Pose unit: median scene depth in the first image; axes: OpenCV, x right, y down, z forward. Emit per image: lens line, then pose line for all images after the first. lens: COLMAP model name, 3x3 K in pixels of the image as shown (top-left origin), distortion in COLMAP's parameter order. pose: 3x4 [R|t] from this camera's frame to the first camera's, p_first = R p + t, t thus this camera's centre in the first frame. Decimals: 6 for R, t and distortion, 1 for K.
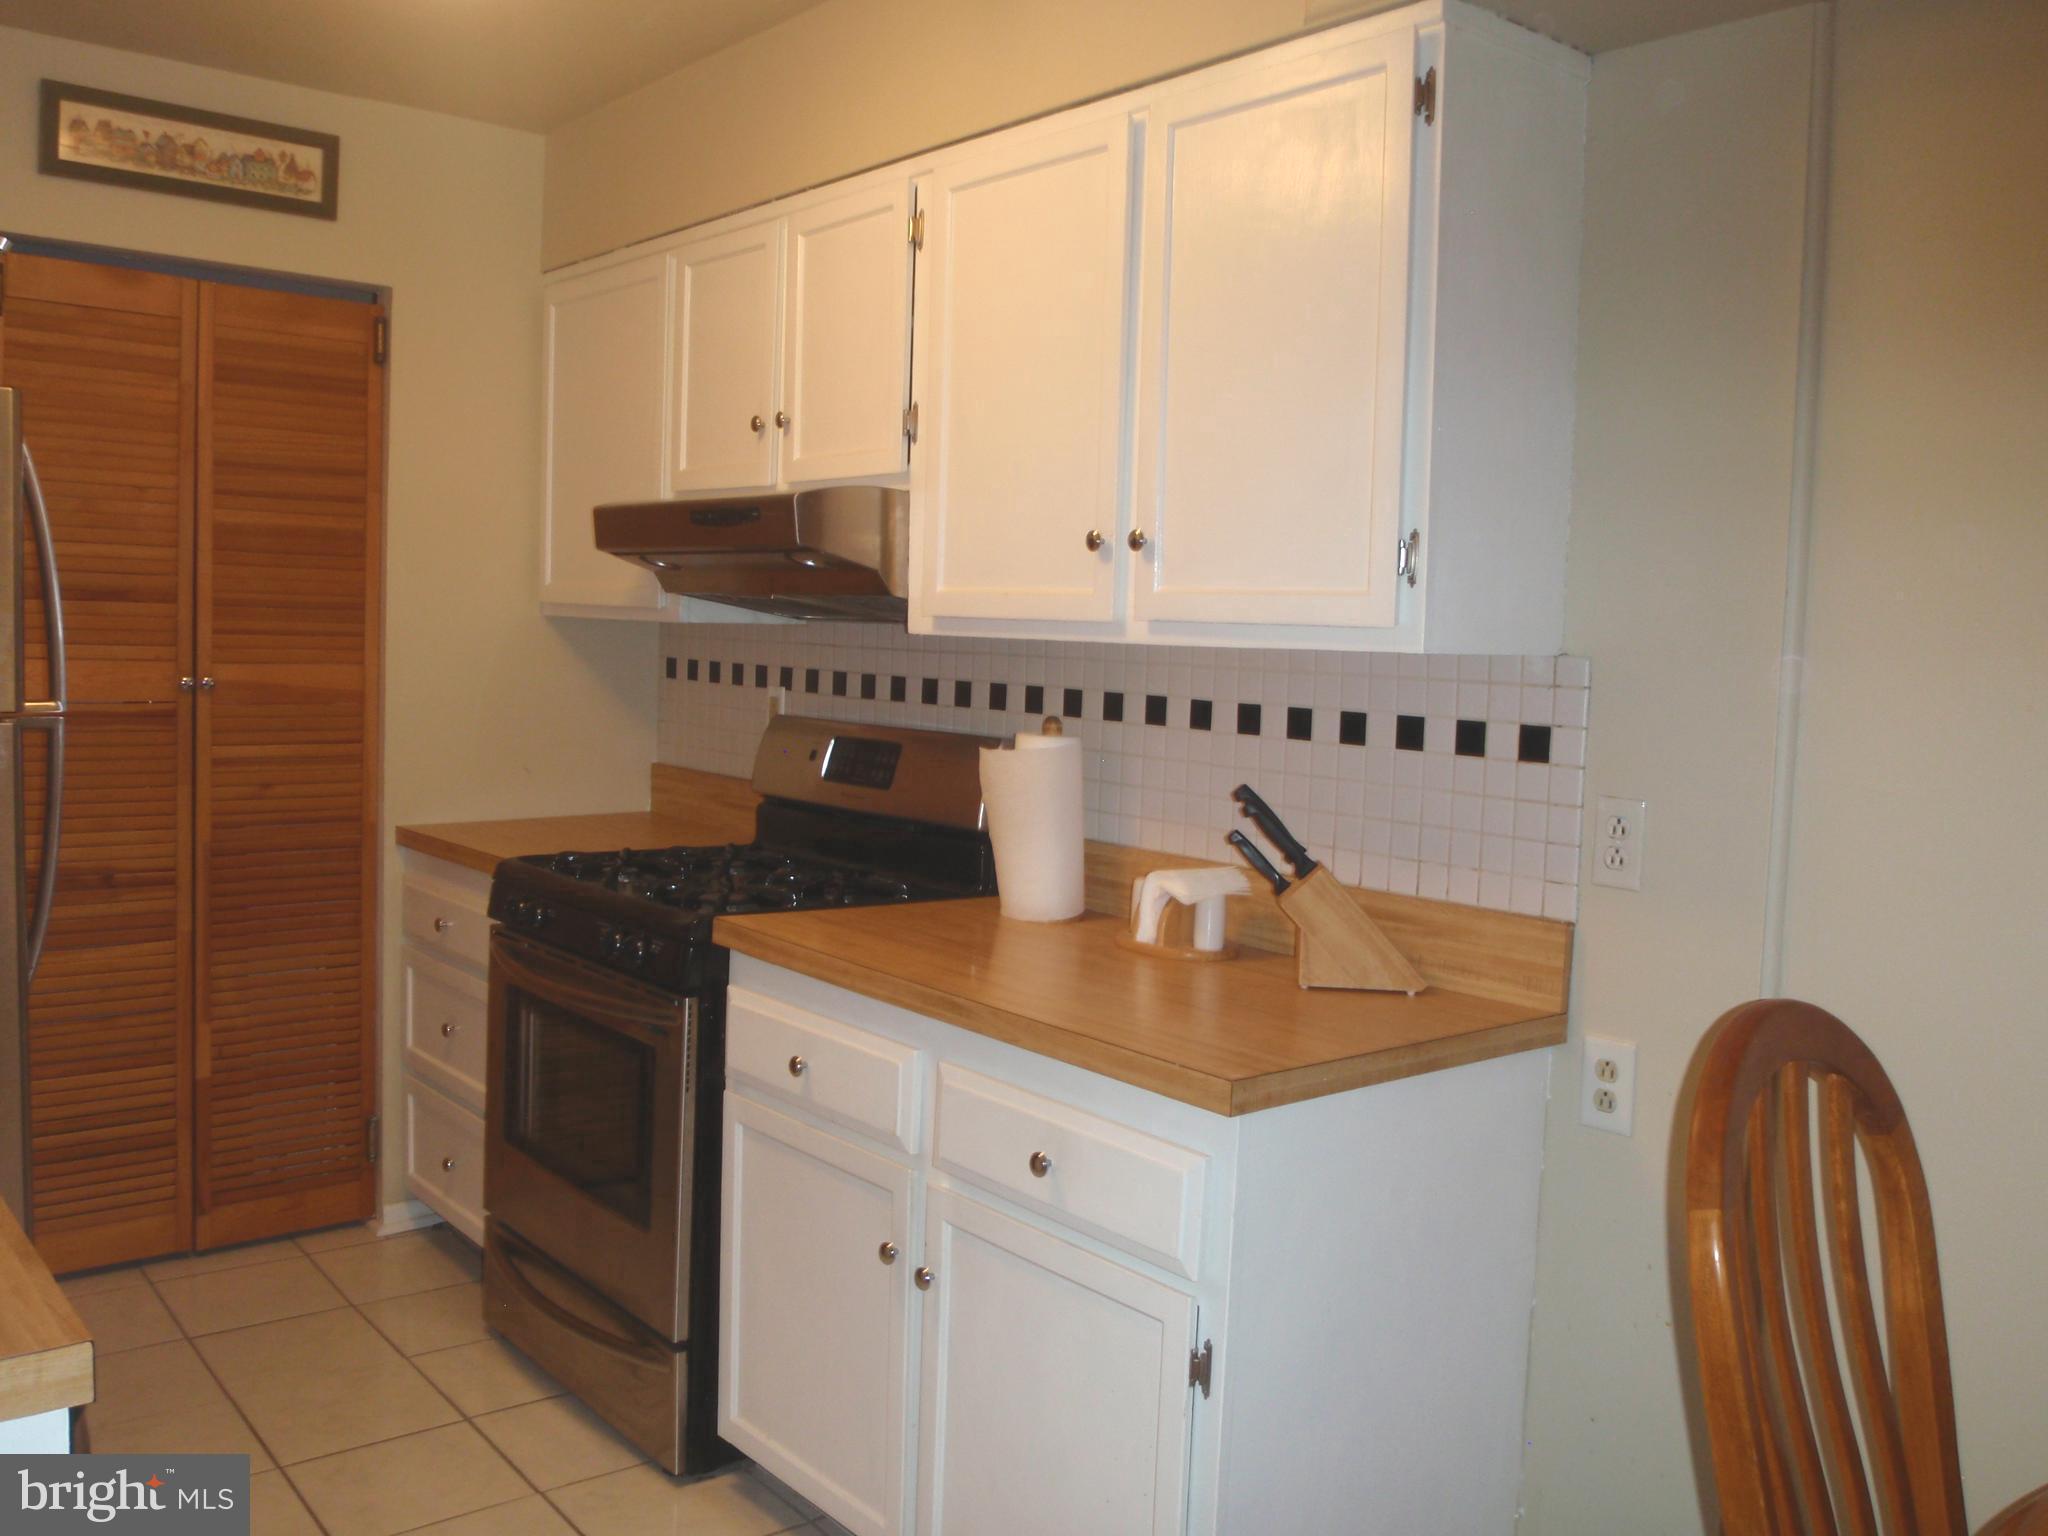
lens RADIAL K [[1749.3, 0, 1027.7], [0, 1749.3, 759.0], [0, 0, 1]] dist [-0.065033, 0.031397]
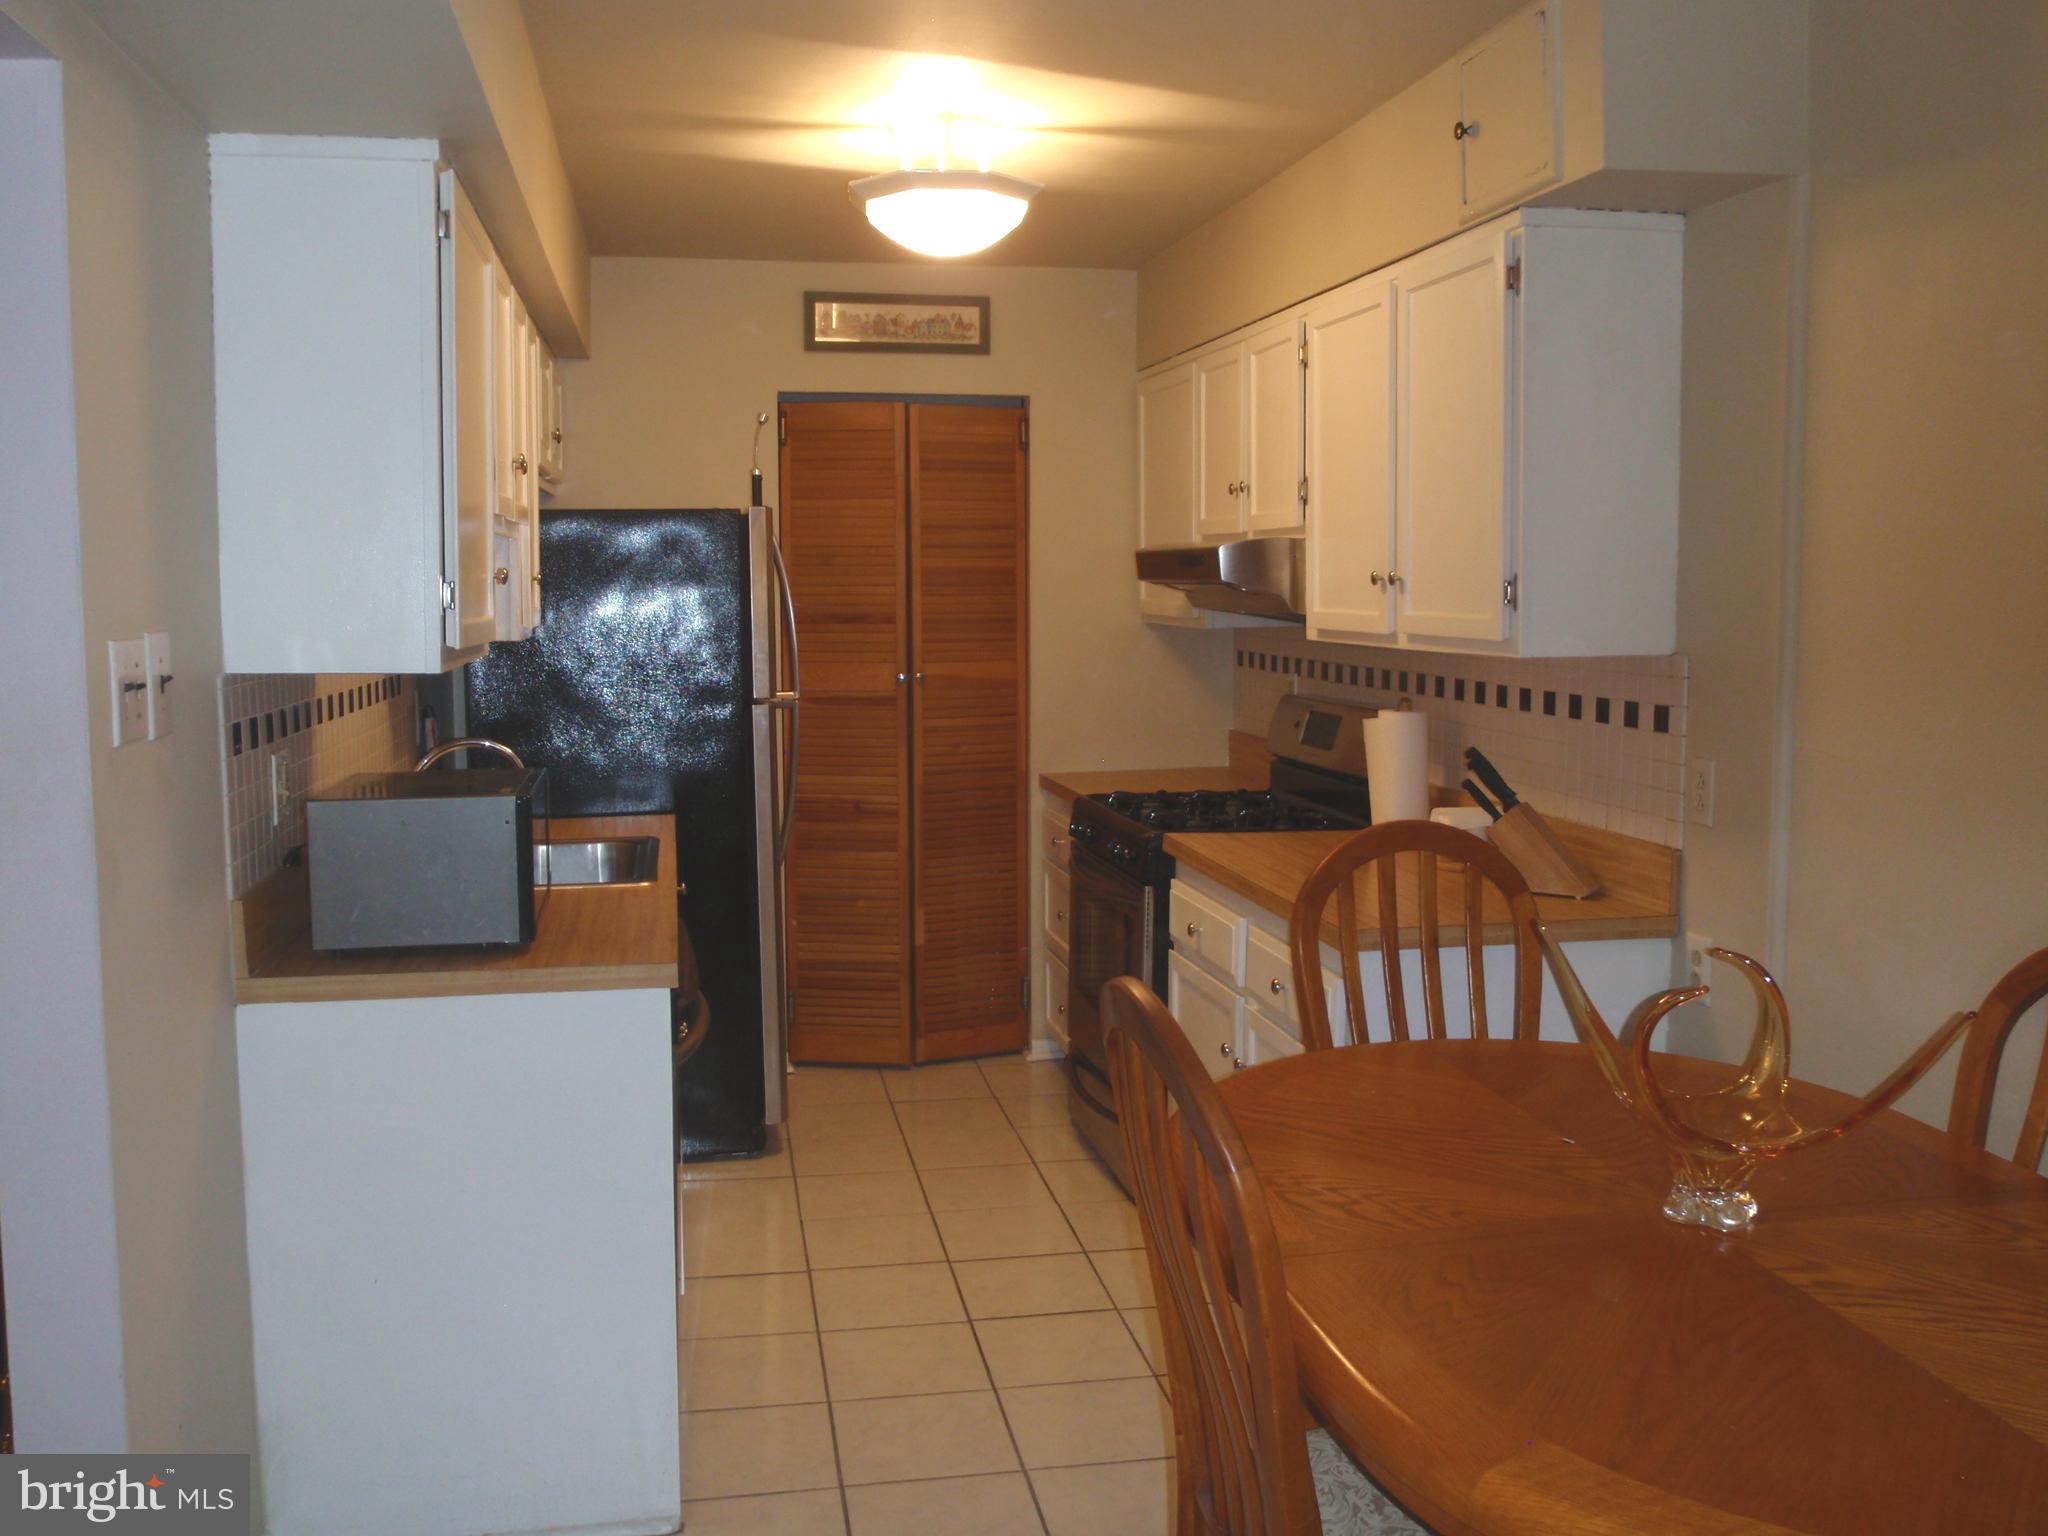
lens RADIAL K [[1749.3, 0, 1043.3], [0, 1749.3, 765.3], [0, 0, 1]] dist [-0.065033, 0.031397]
pose [[0.885854, 0.010226, -0.463851, 0.341664], [0.001217, 0.999702, 0.024364, -0.004246], [0.463963, -0.022147, 0.885578, -0.300465]]
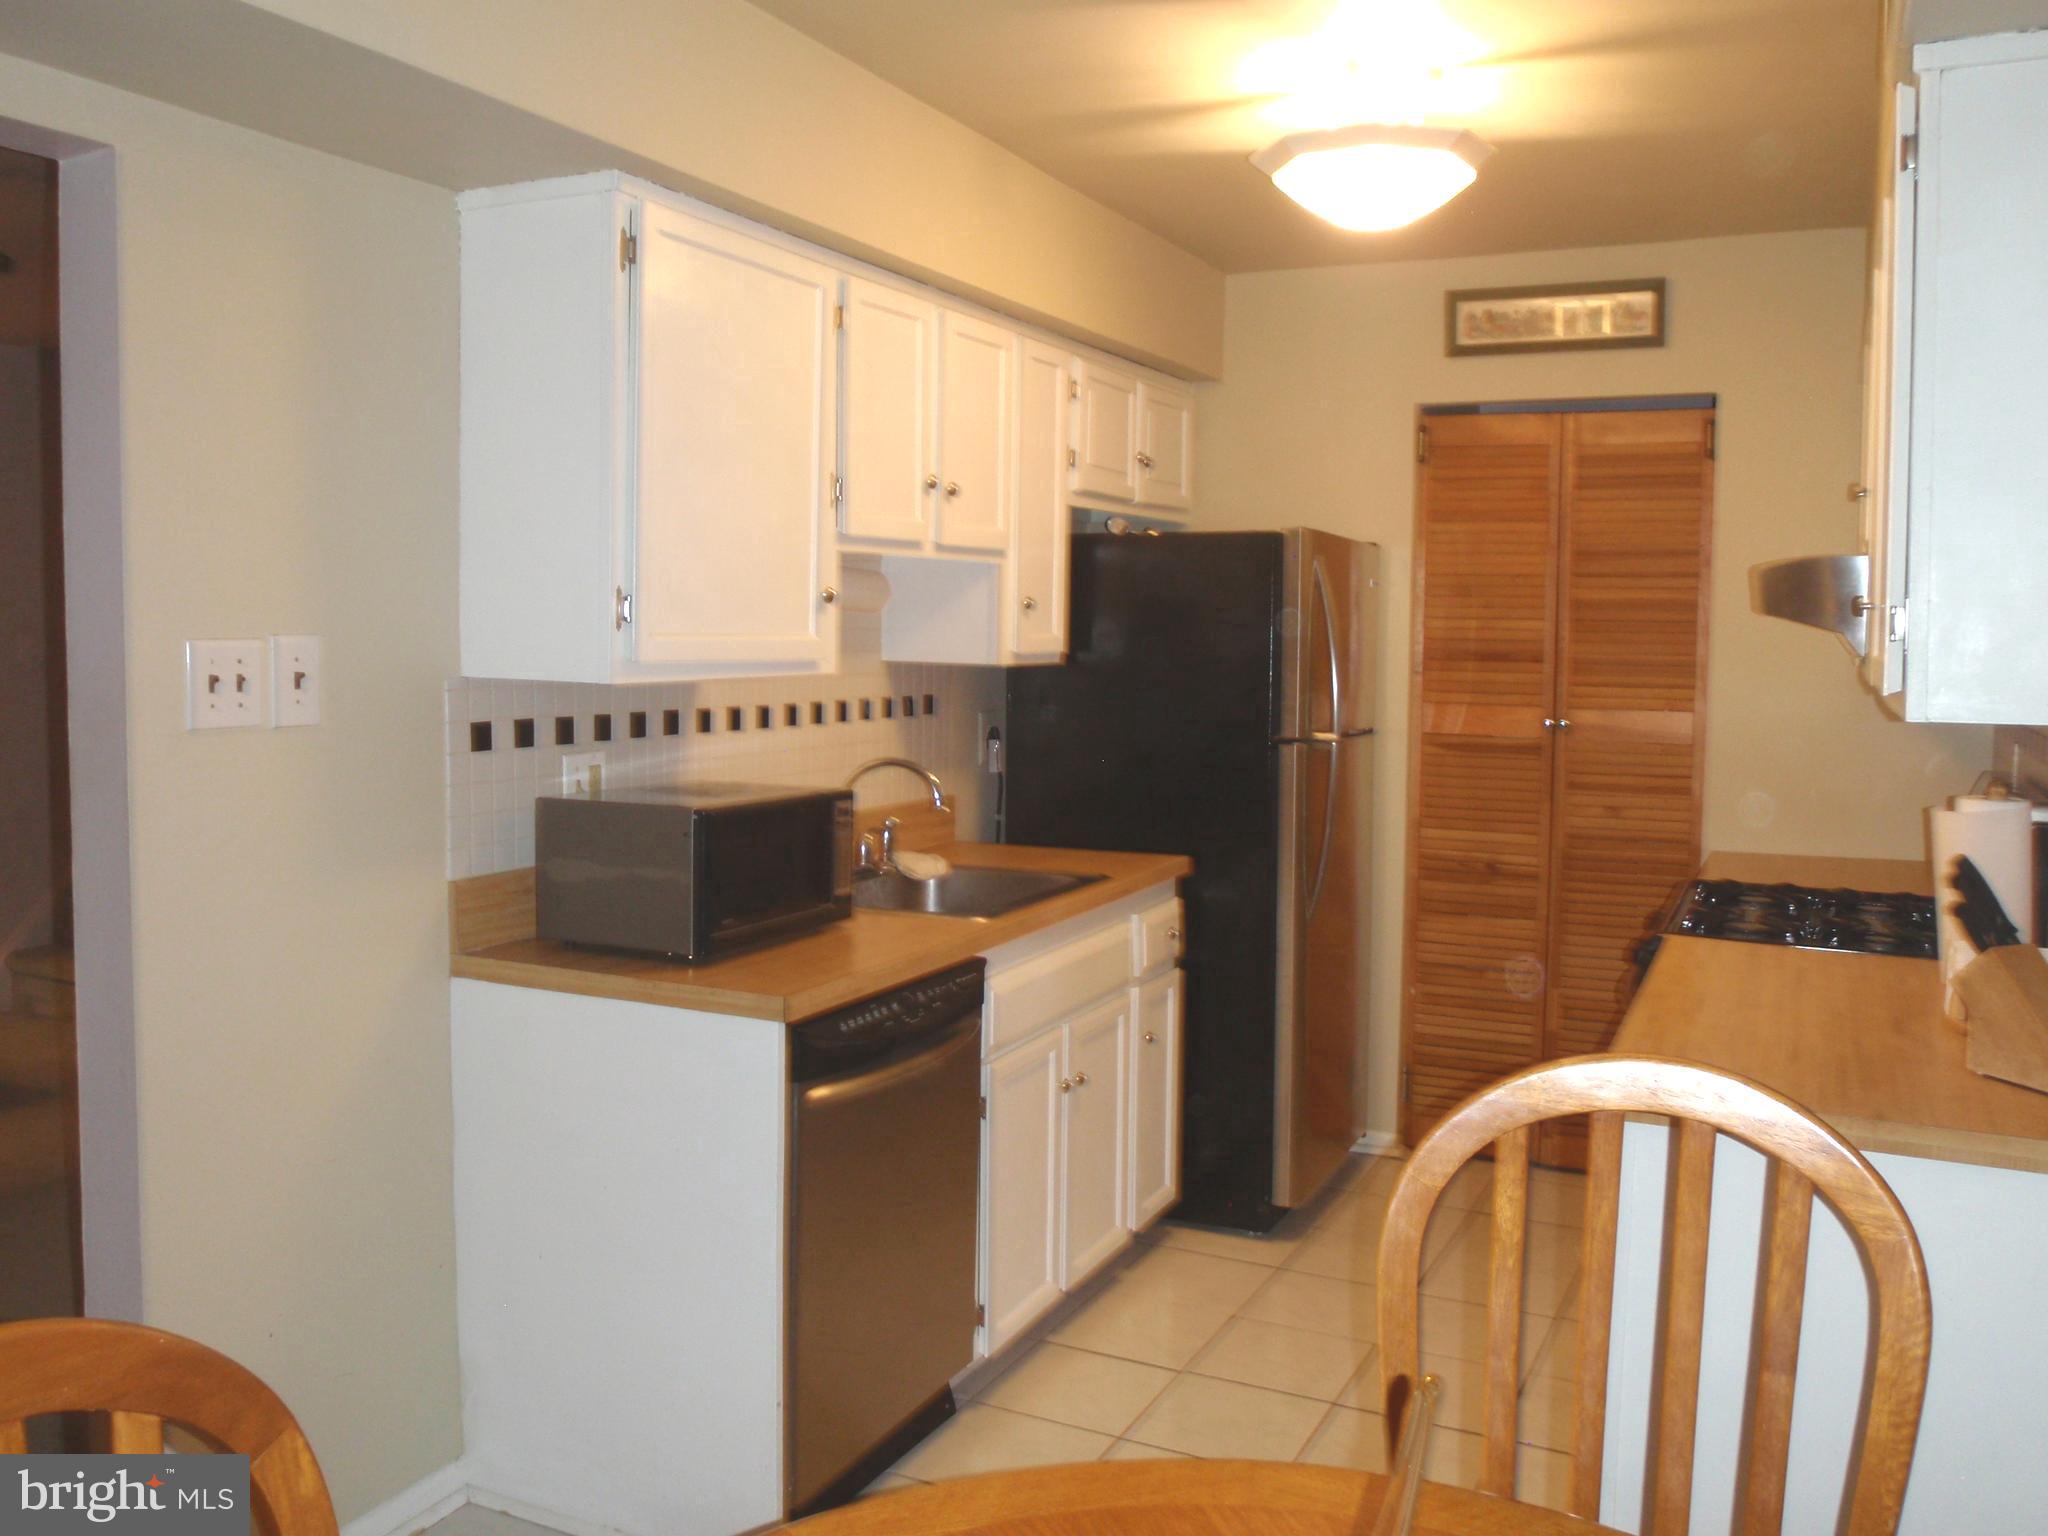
lens RADIAL K [[1749.3, 0, 1029.8], [0, 1749.3, 767.1], [0, 0, 1]] dist [-0.065033, 0.031397]
pose [[0.433487, 0.046511, -0.899959, 0.552278], [-0.060494, 0.997916, 0.022435, -0.018349], [0.899127, 0.044717, 0.435397, 0.084119]]
